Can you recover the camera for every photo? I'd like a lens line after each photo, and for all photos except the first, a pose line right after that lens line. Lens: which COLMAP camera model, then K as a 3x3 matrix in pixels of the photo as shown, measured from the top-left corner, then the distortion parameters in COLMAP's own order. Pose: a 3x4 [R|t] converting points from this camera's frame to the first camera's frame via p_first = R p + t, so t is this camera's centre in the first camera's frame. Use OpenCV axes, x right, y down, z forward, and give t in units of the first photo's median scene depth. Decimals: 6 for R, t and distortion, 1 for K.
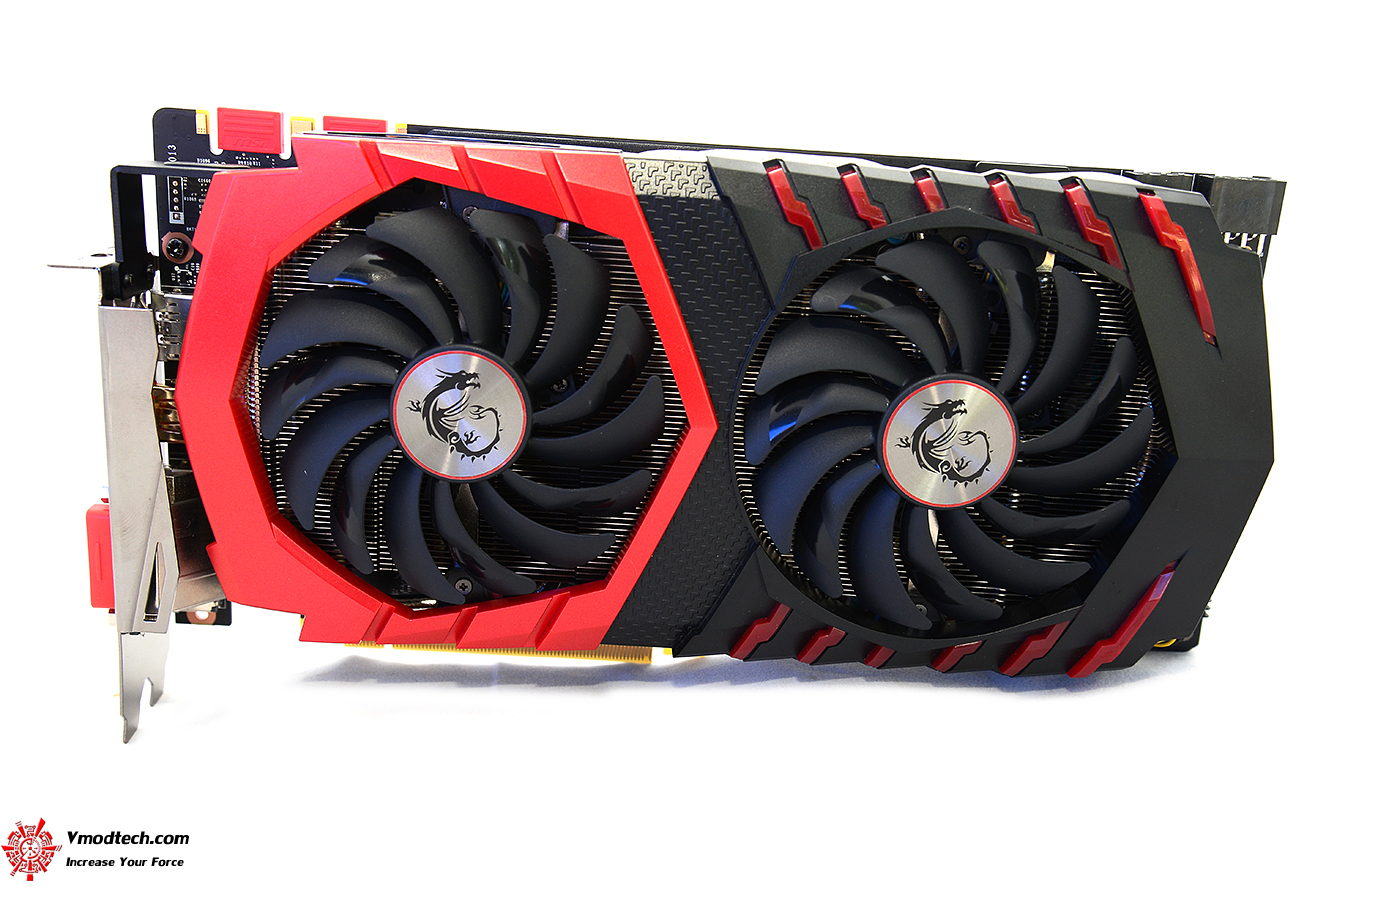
lens RADIAL K [[1483.5, 0, 700.7], [0, 1483.5, 528.4], [0, 0, 1]] dist [0.009233, 0.000000]
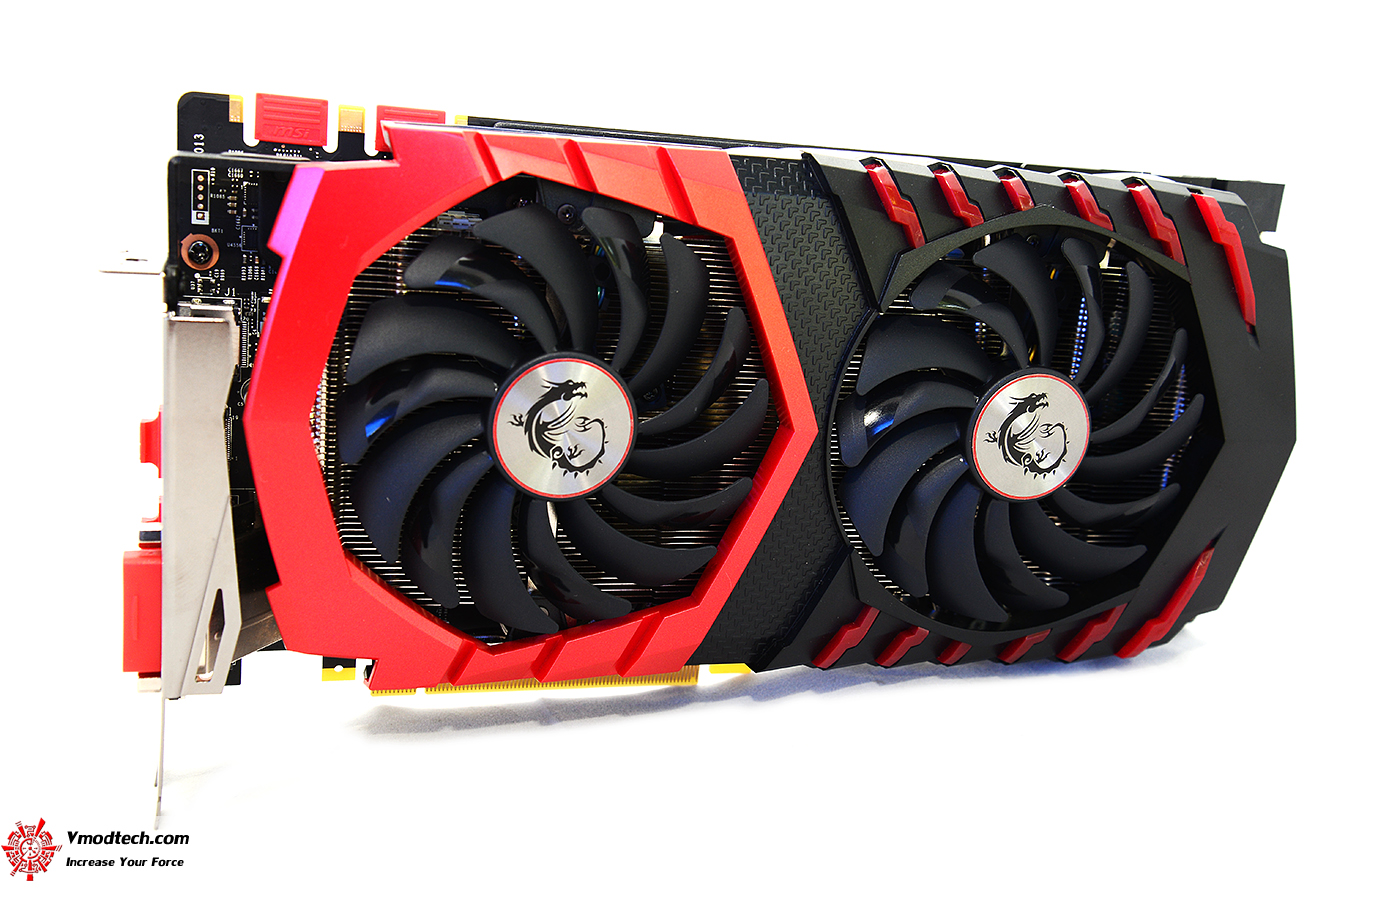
lens RADIAL K [[1663.6, 0, 676.6], [0, 1663.6, 466.1], [0, 0, 1]] dist [0.003153, 0.000000]
pose [[0.953046, -0.048604, 0.298900, -0.389671], [0.058826, 0.997948, -0.025290, -0.021623], [-0.297058, 0.041685, 0.953949, -0.011883]]
